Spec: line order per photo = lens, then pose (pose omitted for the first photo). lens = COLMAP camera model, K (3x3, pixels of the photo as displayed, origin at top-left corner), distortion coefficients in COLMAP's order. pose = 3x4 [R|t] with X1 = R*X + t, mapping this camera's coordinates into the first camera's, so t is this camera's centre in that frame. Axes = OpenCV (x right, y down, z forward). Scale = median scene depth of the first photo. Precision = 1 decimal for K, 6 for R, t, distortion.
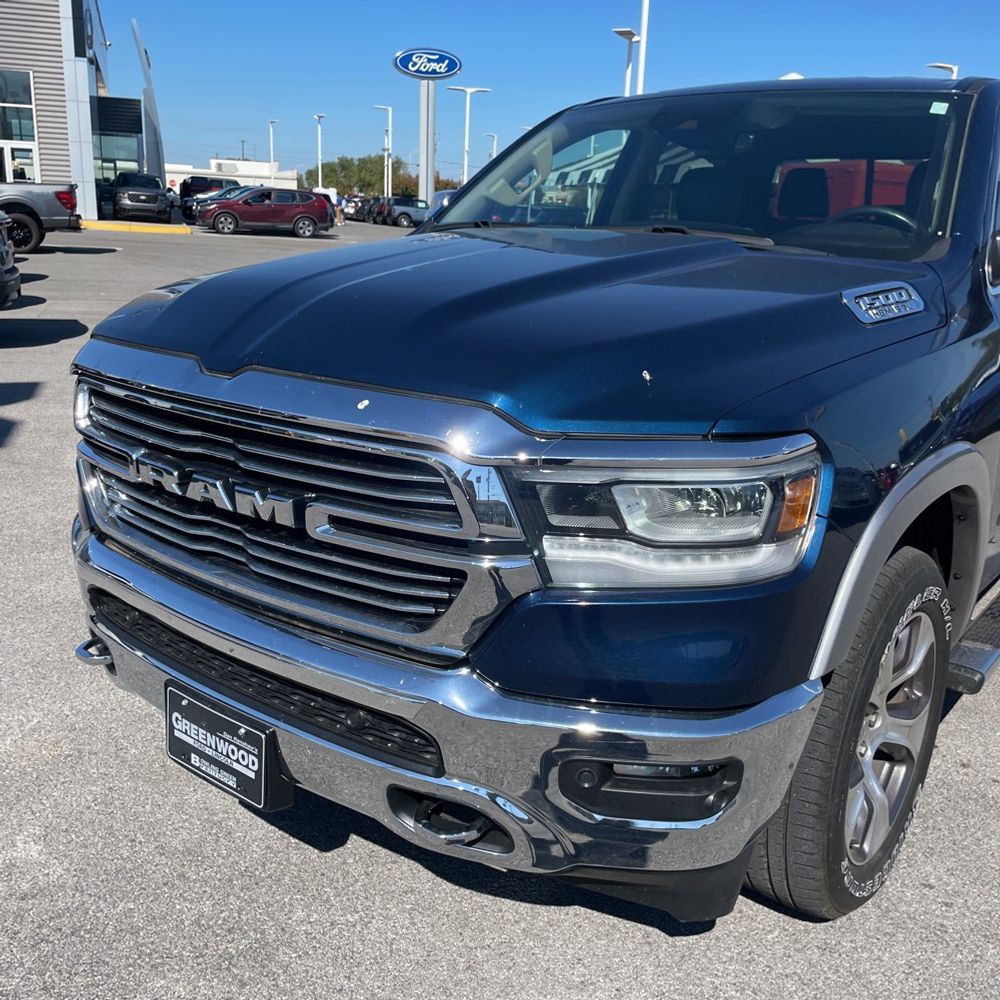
lens RADIAL K [[998.9, 0, 493.7], [0, 998.9, 493.4], [0, 0, 1]] dist [0.109339, -0.178979]
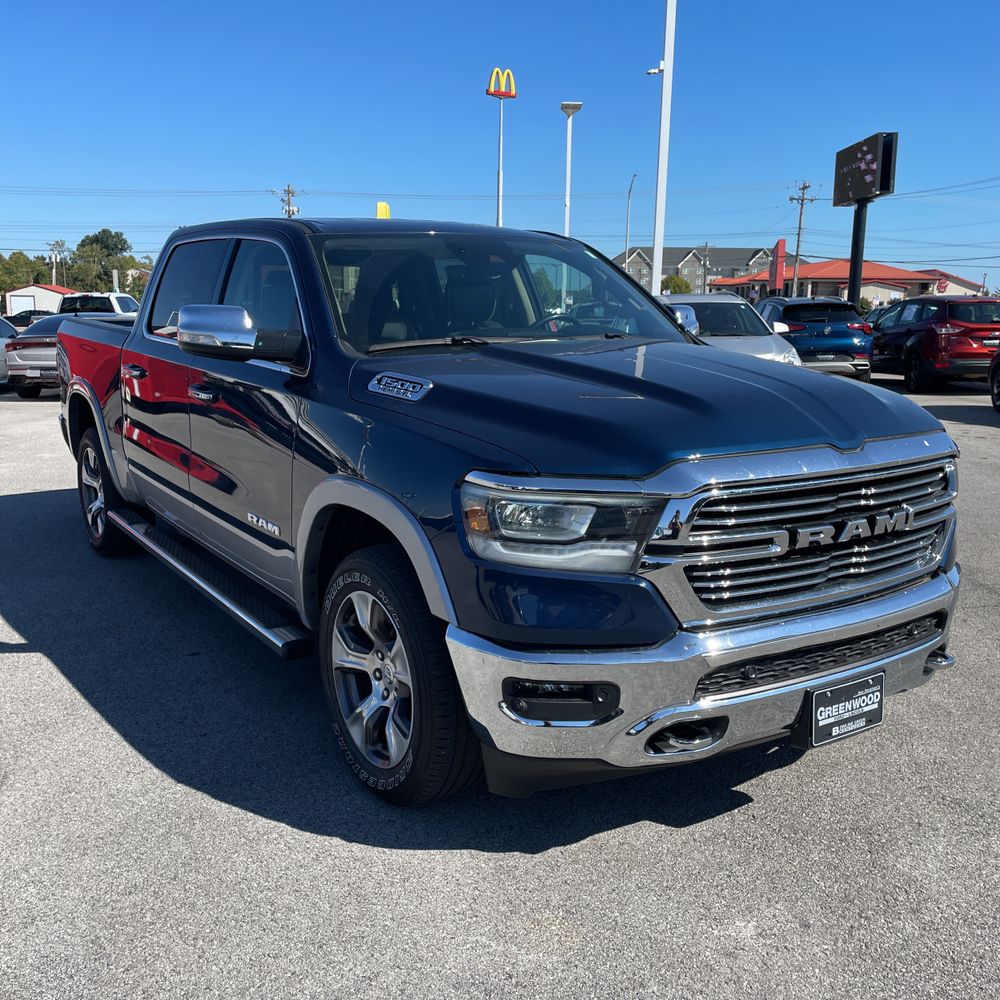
lens RADIAL K [[998.9, 0, 493.7], [0, 998.9, 493.4], [0, 0, 1]] dist [0.109339, -0.178979]
pose [[0.308800, -0.203408, 0.929122, -1.727896], [0.254249, 0.958969, 0.125441, -0.355577], [-0.916515, 0.197492, 0.347846, 0.916530]]
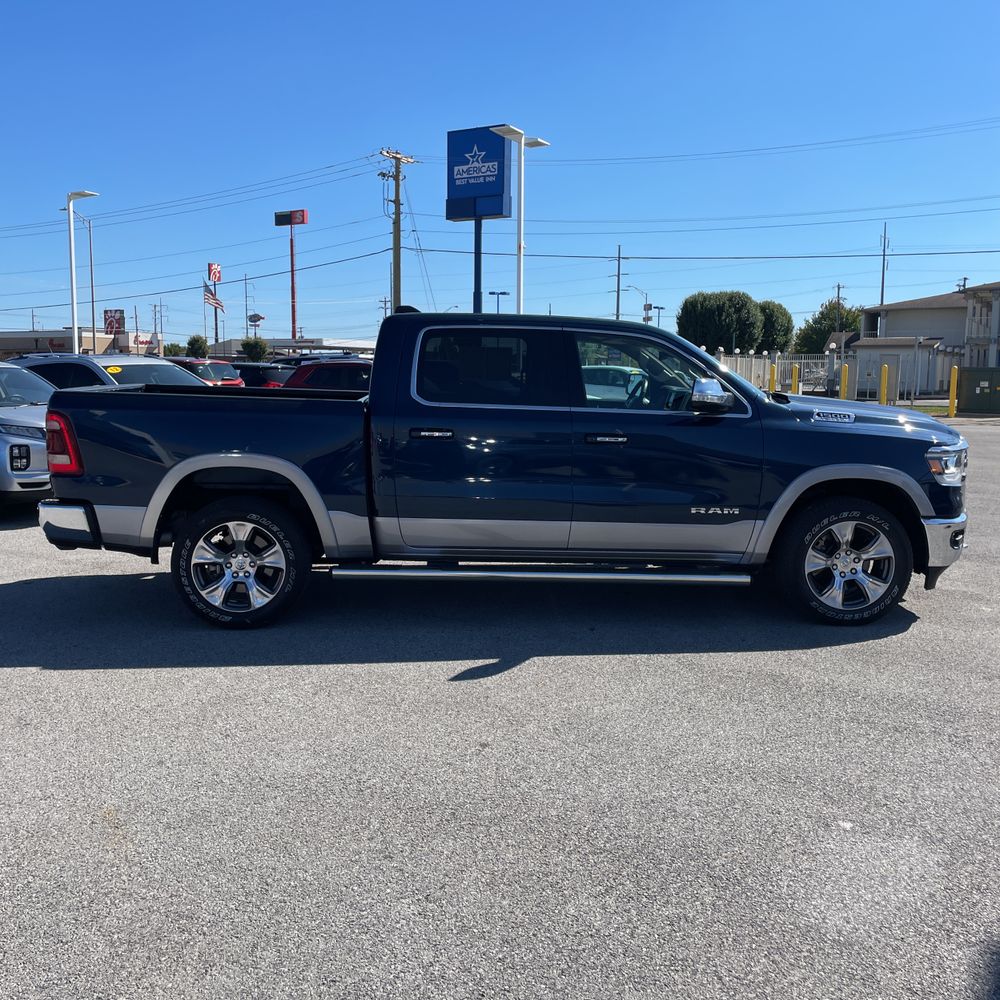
lens RADIAL K [[998.9, 0, 493.7], [0, 998.9, 493.4], [0, 0, 1]] dist [0.109339, -0.178979]
pose [[-0.661649, -0.129561, 0.738536, -1.929740], [0.169594, 0.933575, 0.315714, -1.312303], [-0.730383, 0.334143, -0.595726, 4.302479]]
